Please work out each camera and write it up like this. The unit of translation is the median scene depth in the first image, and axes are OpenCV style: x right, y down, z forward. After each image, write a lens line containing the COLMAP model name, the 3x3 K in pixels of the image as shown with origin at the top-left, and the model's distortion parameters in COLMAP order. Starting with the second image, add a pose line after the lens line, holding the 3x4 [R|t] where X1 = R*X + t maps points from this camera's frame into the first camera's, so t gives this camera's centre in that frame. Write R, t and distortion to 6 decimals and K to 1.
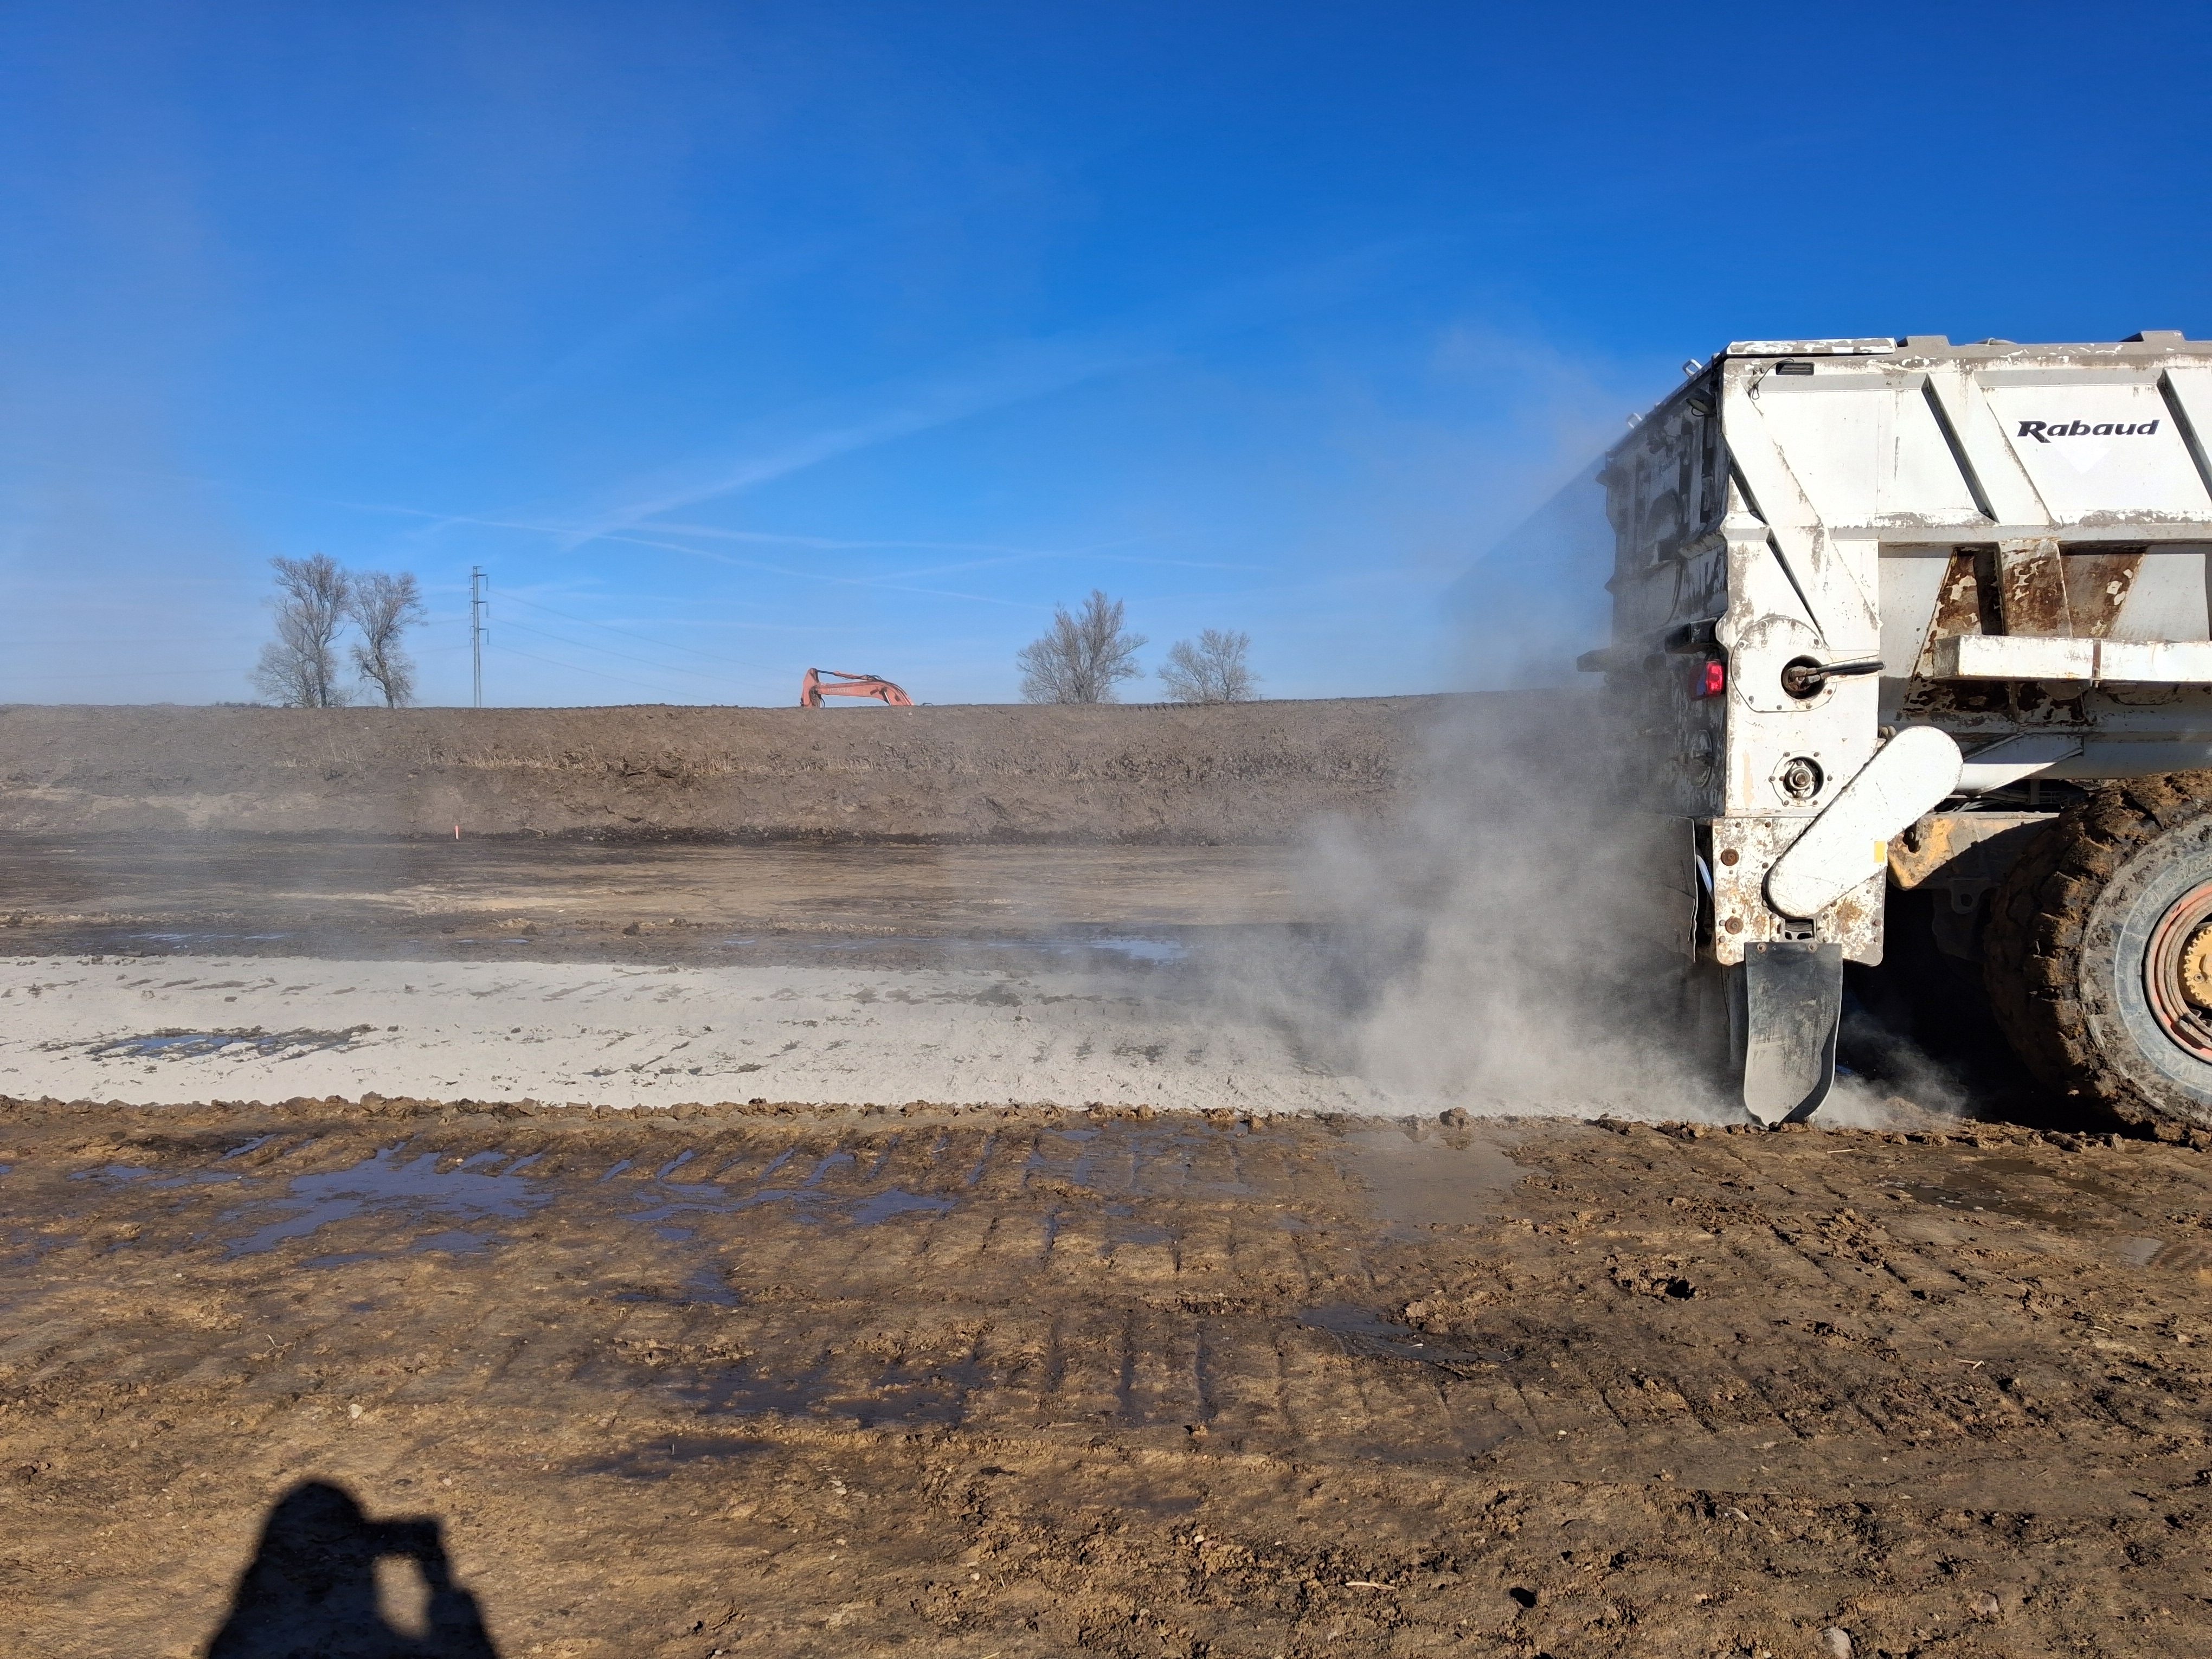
lens RADIAL K [[1772.0, 0, 1106.0], [0, 1772.0, 829.5], [0, 0, 1]] dist [0.006853, -0.002640]
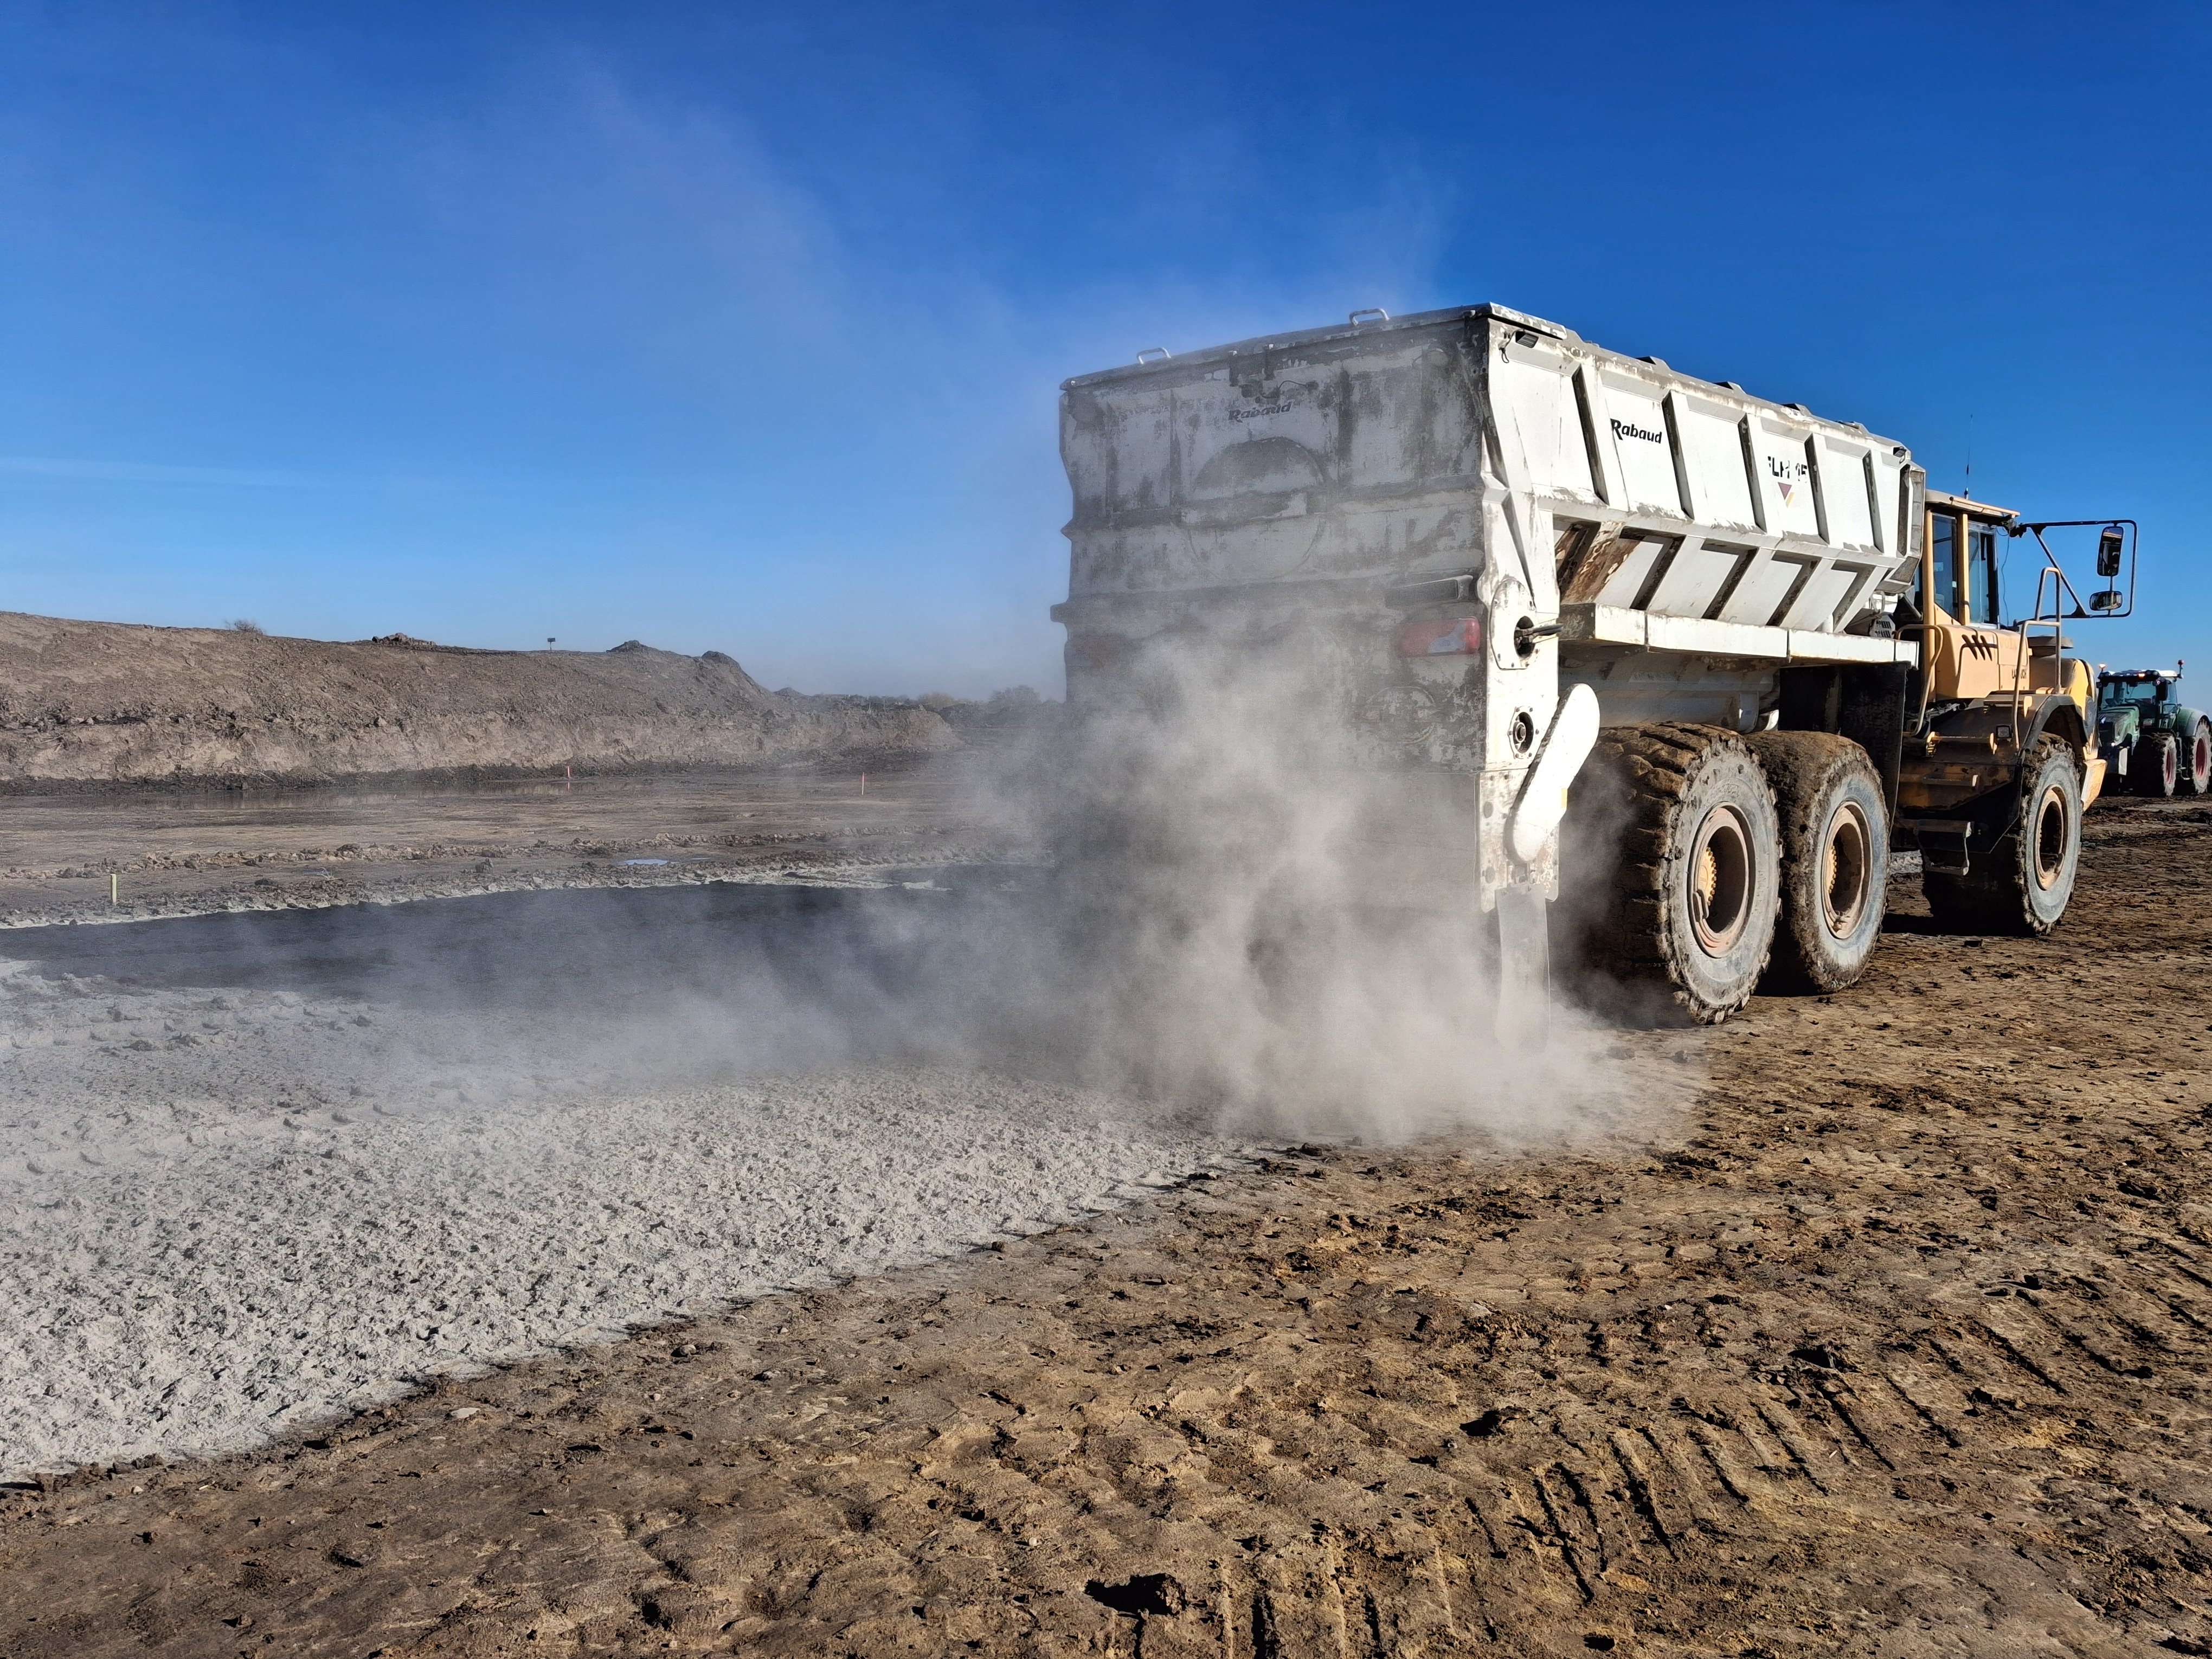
lens RADIAL K [[1772.0, 0, 1106.0], [0, 1772.0, 829.5], [0, 0, 1]] dist [0.006853, -0.002640]
pose [[0.623027, -0.055903, 0.780200, -0.590268], [0.029099, 0.998409, 0.048302, -0.028875], [-0.781659, -0.007390, 0.623663, 0.529866]]
